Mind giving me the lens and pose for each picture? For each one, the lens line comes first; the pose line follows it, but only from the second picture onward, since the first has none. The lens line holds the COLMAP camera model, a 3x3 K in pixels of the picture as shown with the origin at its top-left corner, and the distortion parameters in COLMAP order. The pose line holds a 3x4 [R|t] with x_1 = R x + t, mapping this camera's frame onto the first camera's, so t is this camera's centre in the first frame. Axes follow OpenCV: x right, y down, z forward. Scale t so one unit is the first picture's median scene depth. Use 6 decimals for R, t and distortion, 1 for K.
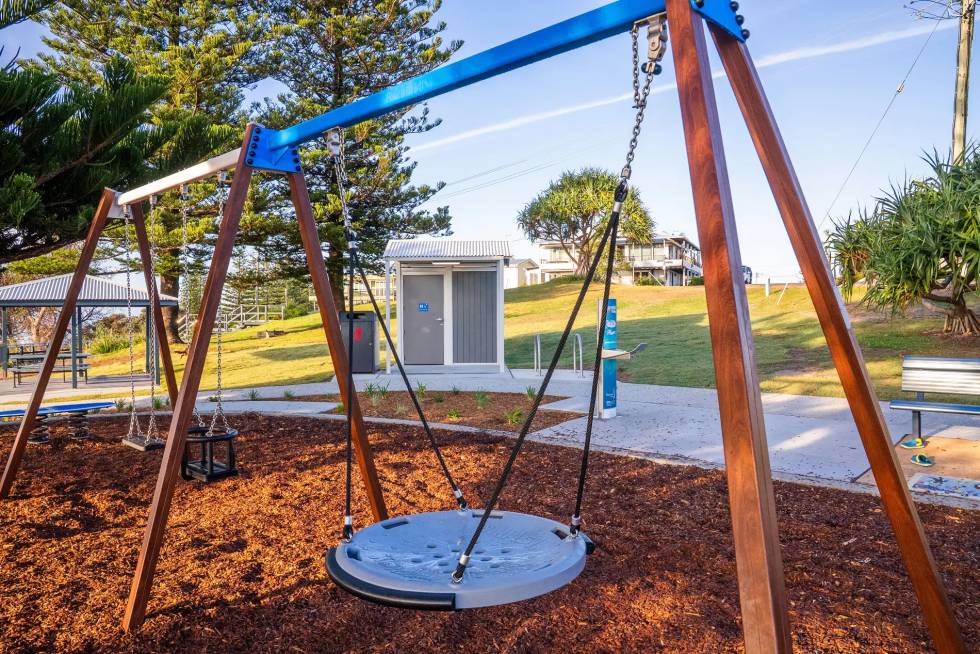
lens RADIAL K [[682.4, 0, 474.1], [0, 682.4, 333.8], [0, 0, 1]] dist [-0.099245, 0.056303]
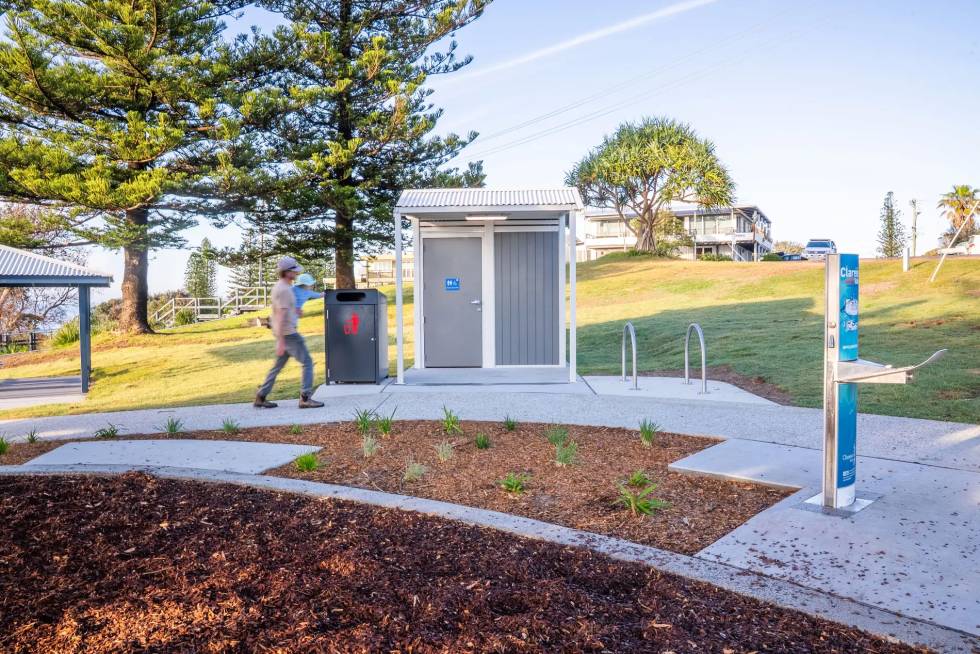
lens RADIAL K [[730.2, 0, 479.9], [0, 730.2, 329.9], [0, 0, 1]] dist [-0.088937, 0.045386]
pose [[0.999441, -0.000885, -0.033407, -0.011198], [0.001368, 0.999895, 0.014439, -0.001732], [0.033391, -0.014476, 0.999338, 0.134982]]
